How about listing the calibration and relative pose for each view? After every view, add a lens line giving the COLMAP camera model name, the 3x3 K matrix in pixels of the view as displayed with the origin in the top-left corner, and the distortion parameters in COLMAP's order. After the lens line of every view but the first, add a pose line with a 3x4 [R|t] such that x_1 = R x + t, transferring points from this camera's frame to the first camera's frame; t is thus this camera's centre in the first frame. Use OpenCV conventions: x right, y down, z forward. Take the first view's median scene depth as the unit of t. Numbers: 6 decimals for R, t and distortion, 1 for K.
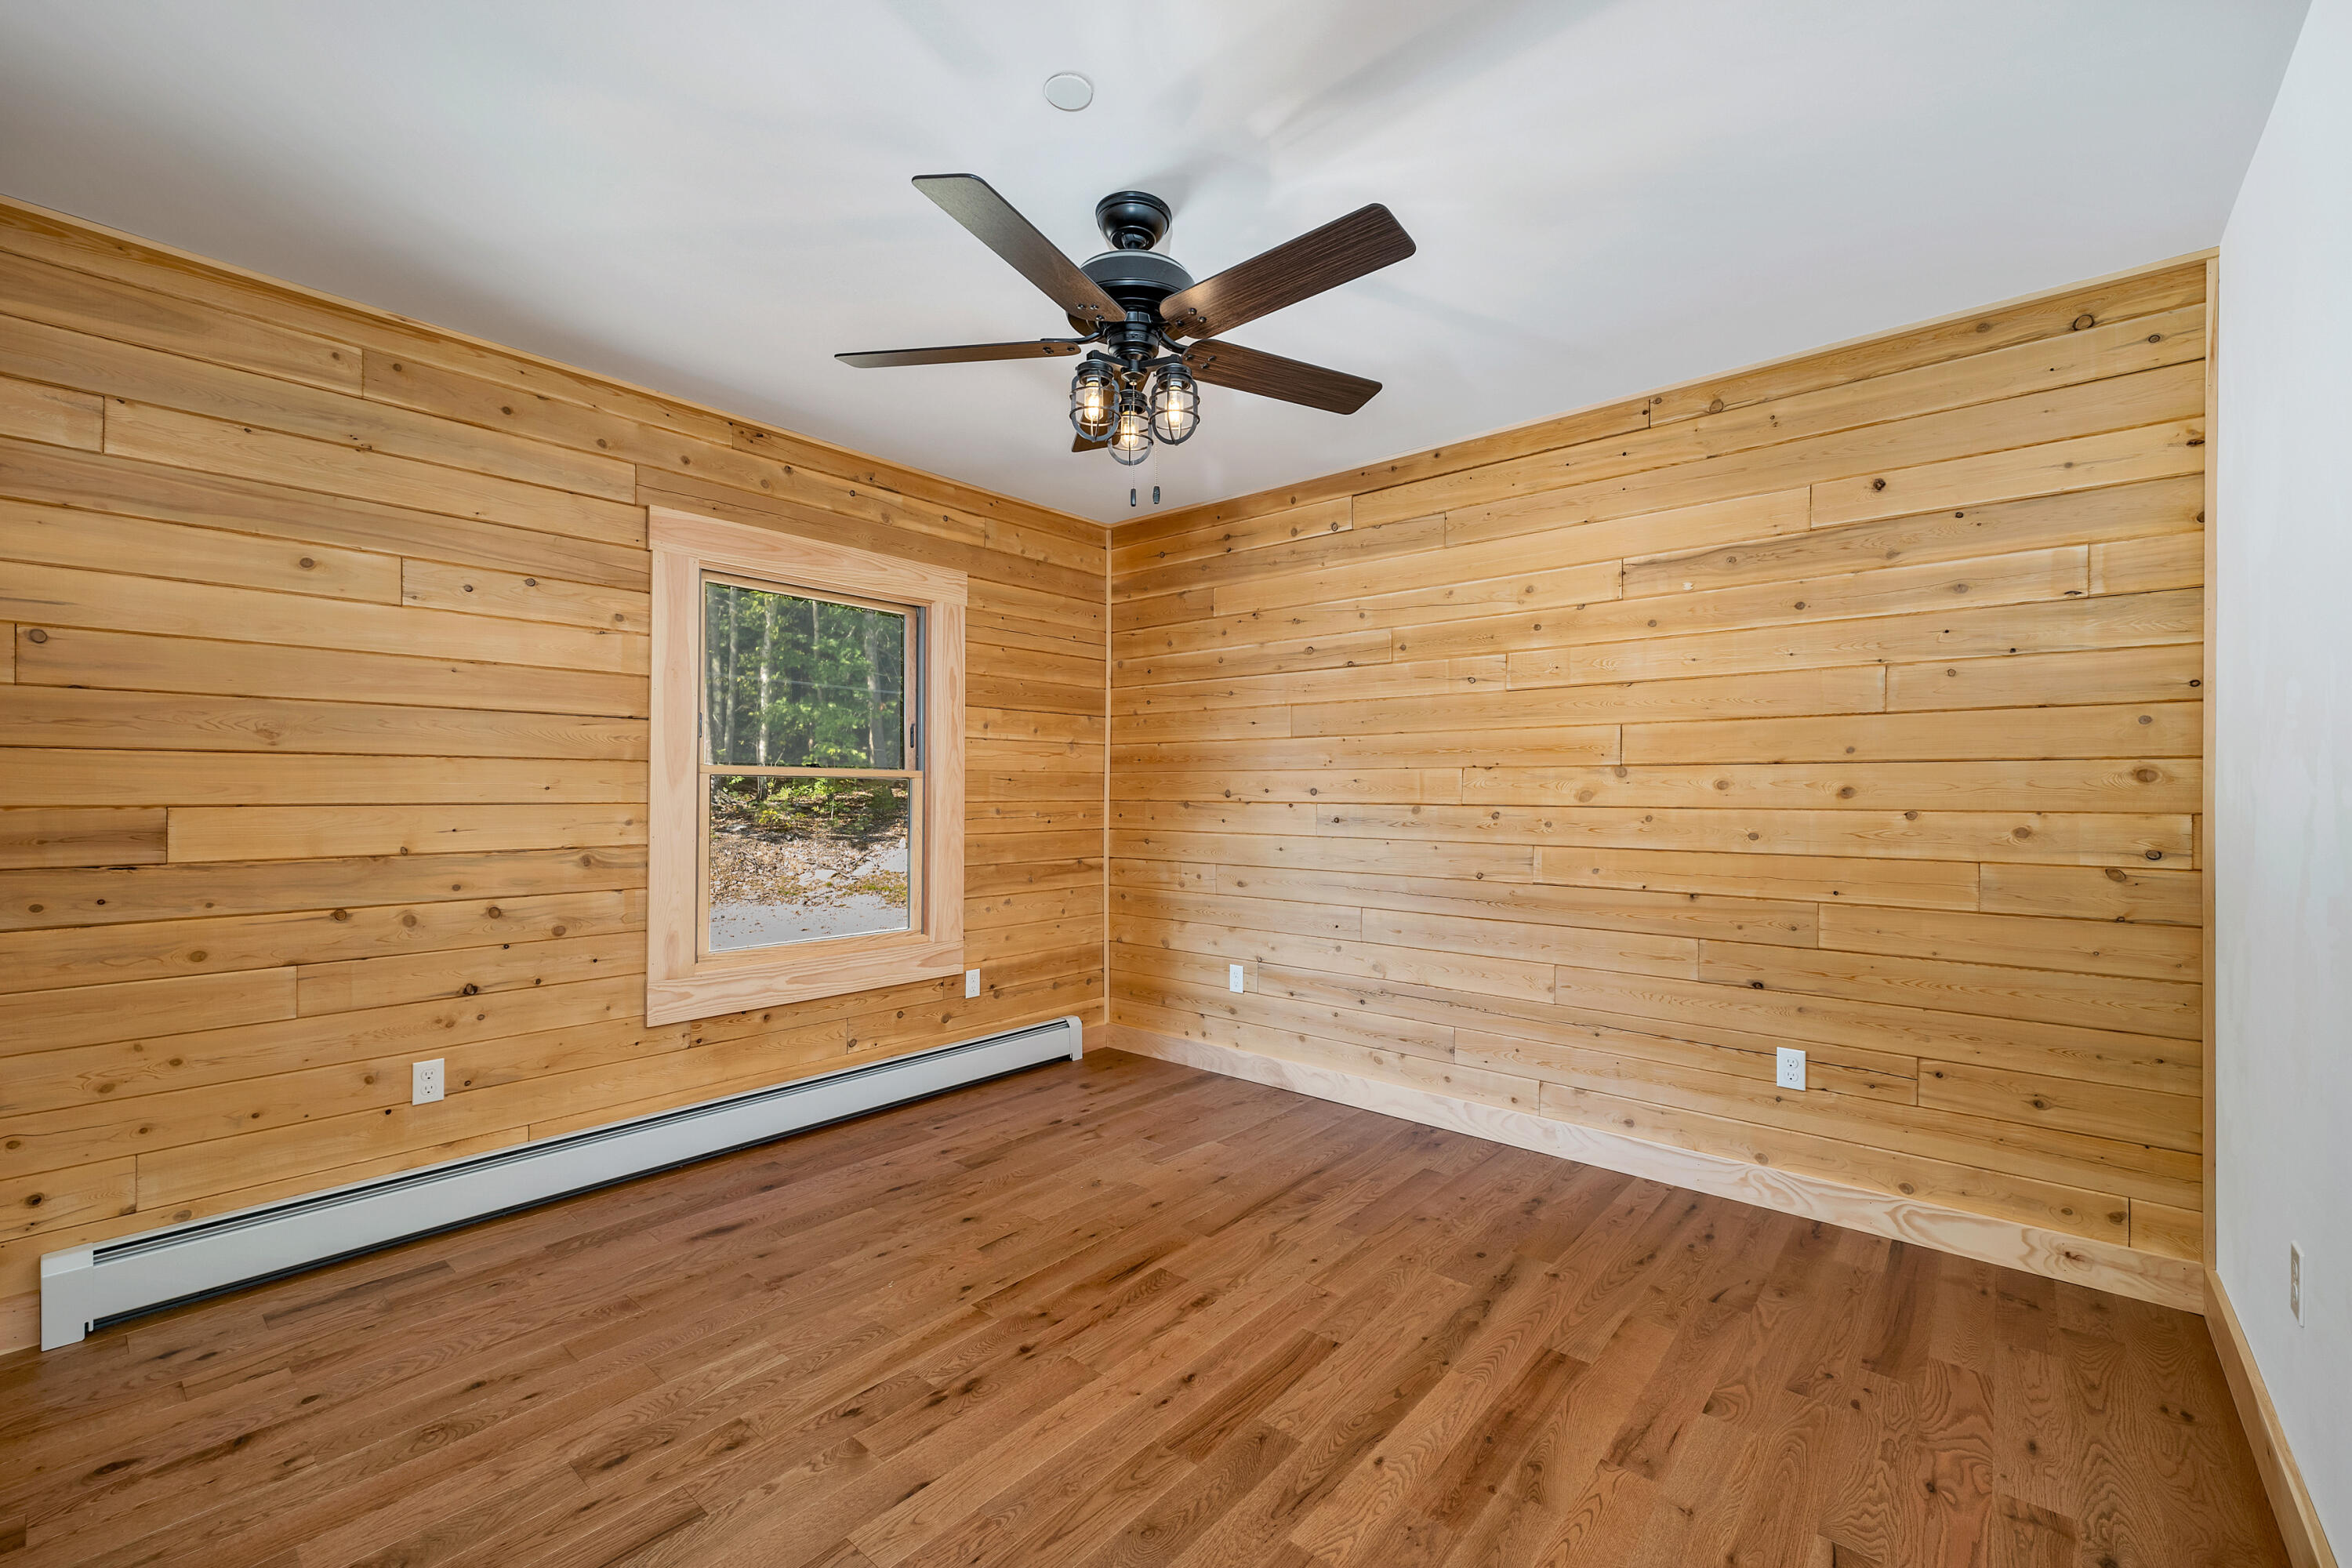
lens RADIAL K [[952.6, 0, 1173.0], [0, 952.6, 792.7], [0, 0, 1]] dist [0.000016, -0.000103]
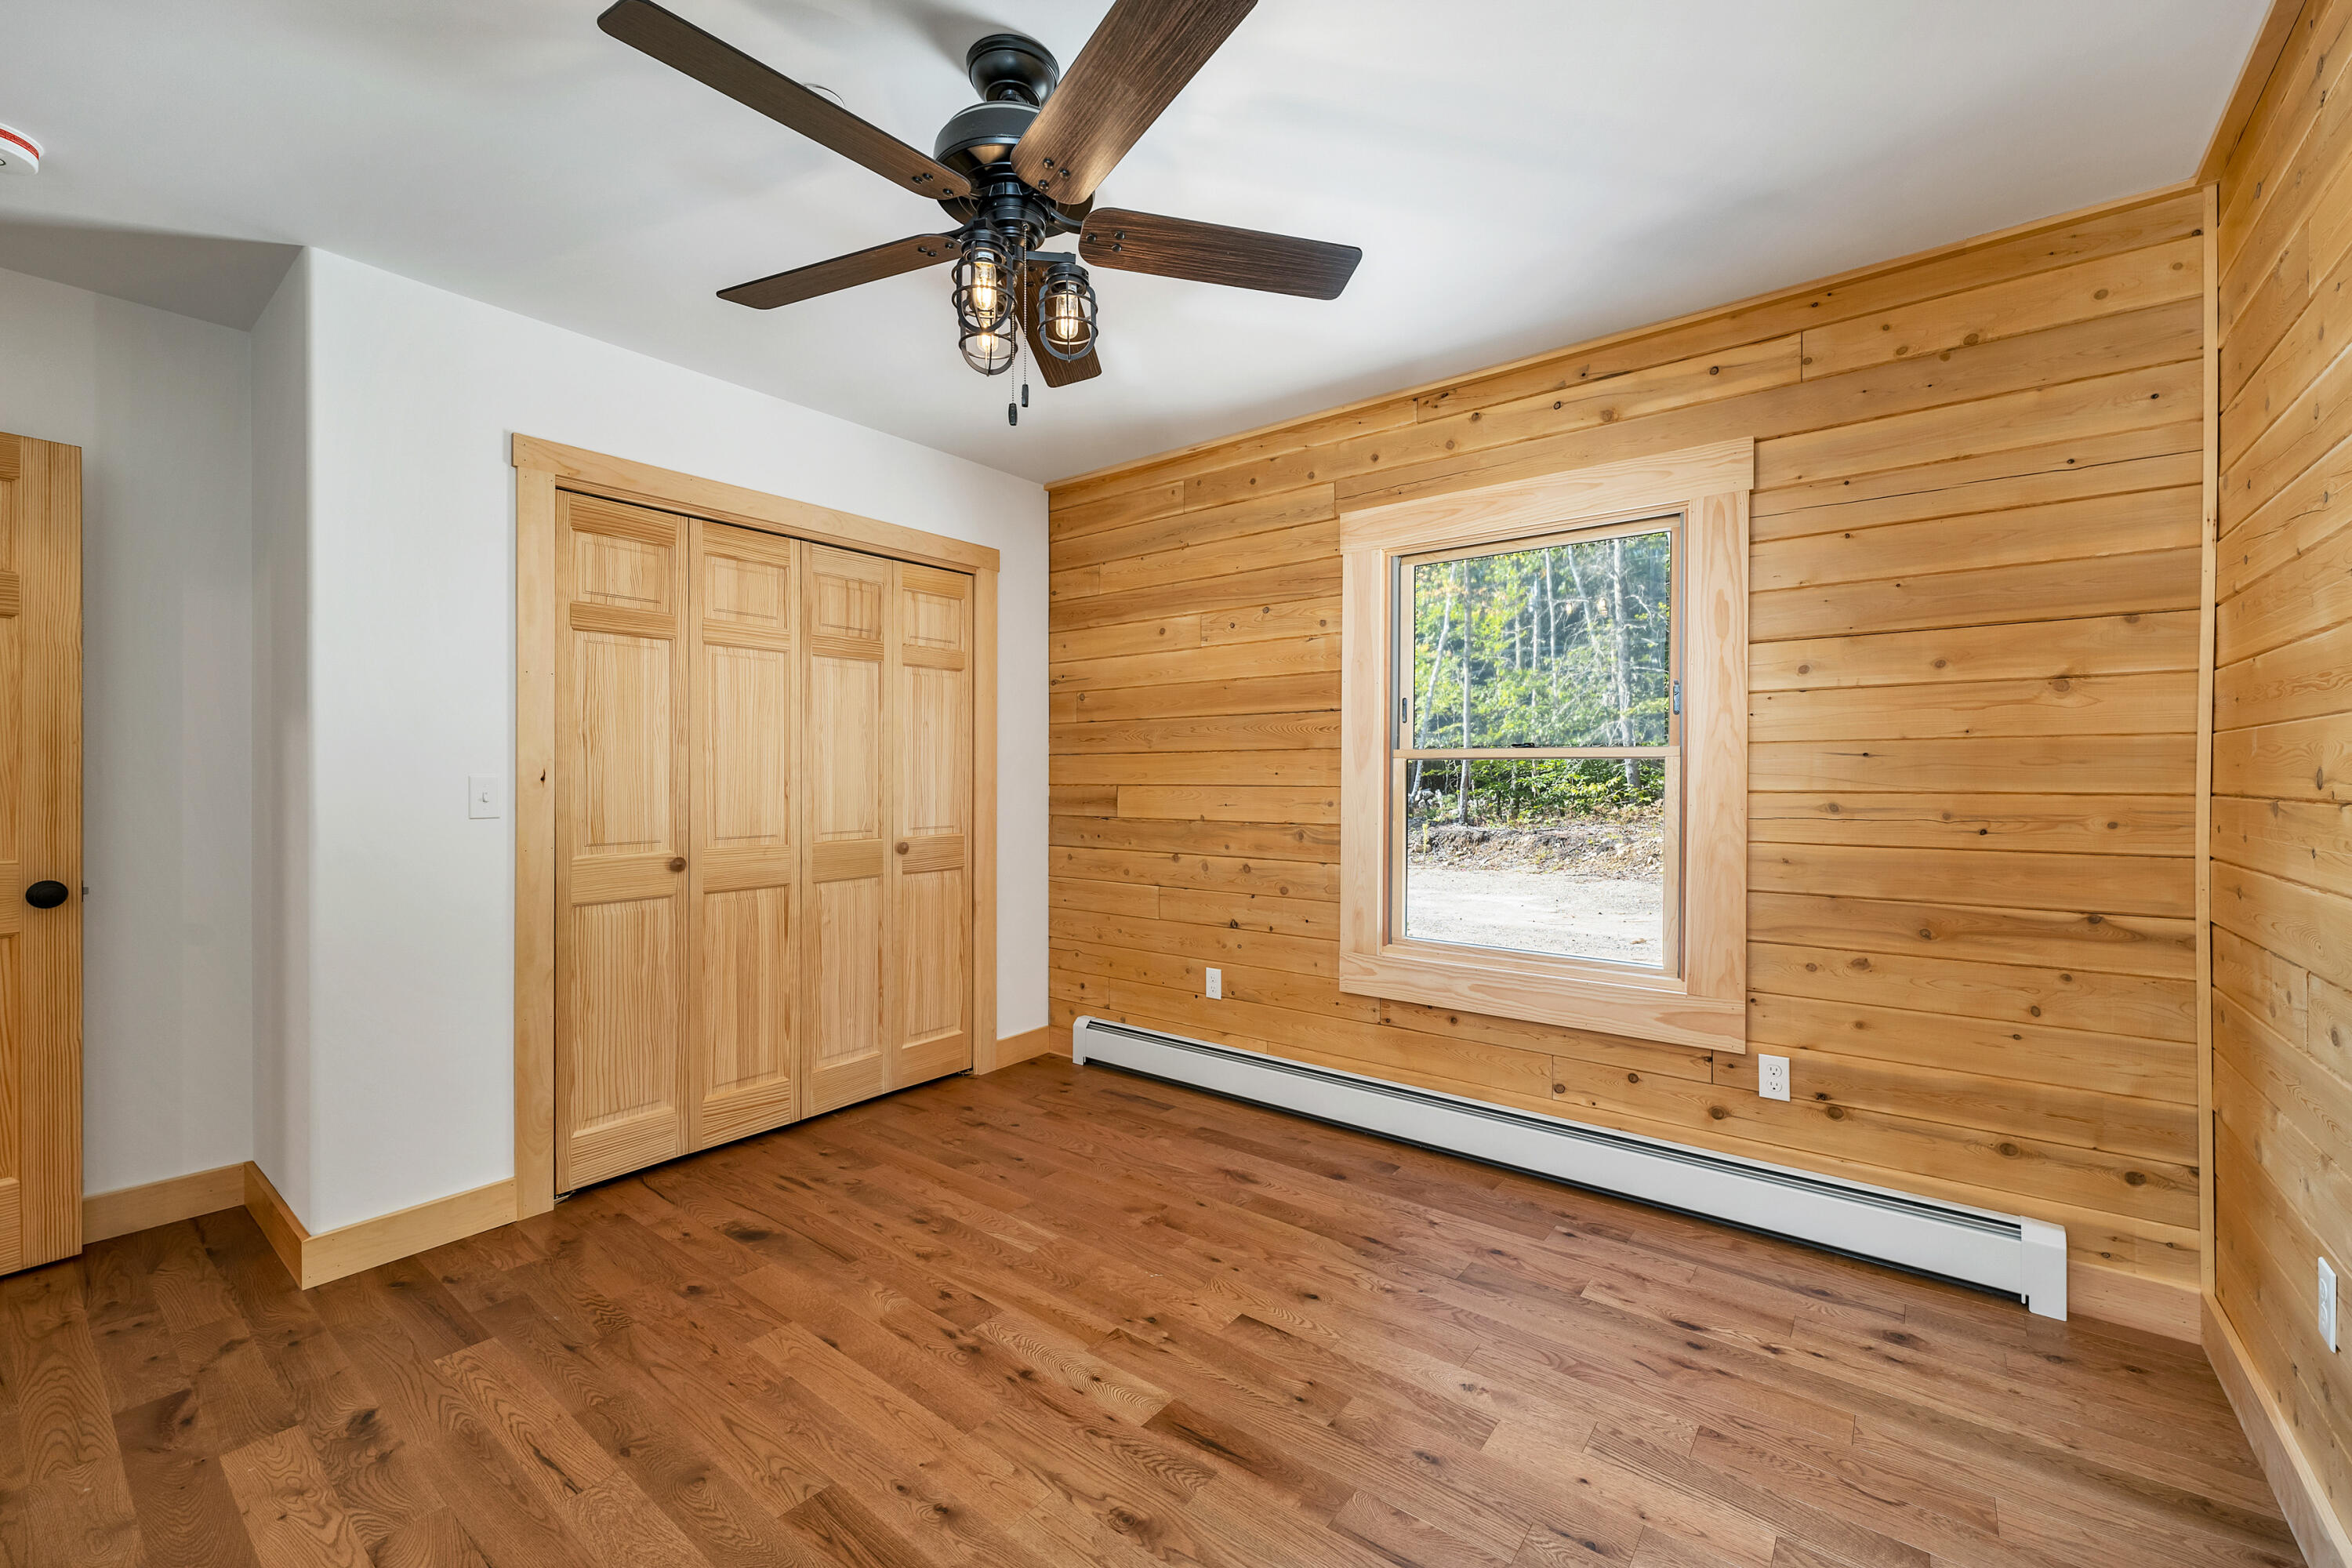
lens RADIAL K [[989.4, 0, 1221.3], [0, 989.4, 780.5], [0, 0, 1]] dist [0.003470, 0.000008]
pose [[0.054785, -0.000311, -0.998498, 0.548586], [-0.002405, 0.999997, -0.000443, 0.004559], [0.998495, 0.002426, 0.054784, 0.761291]]
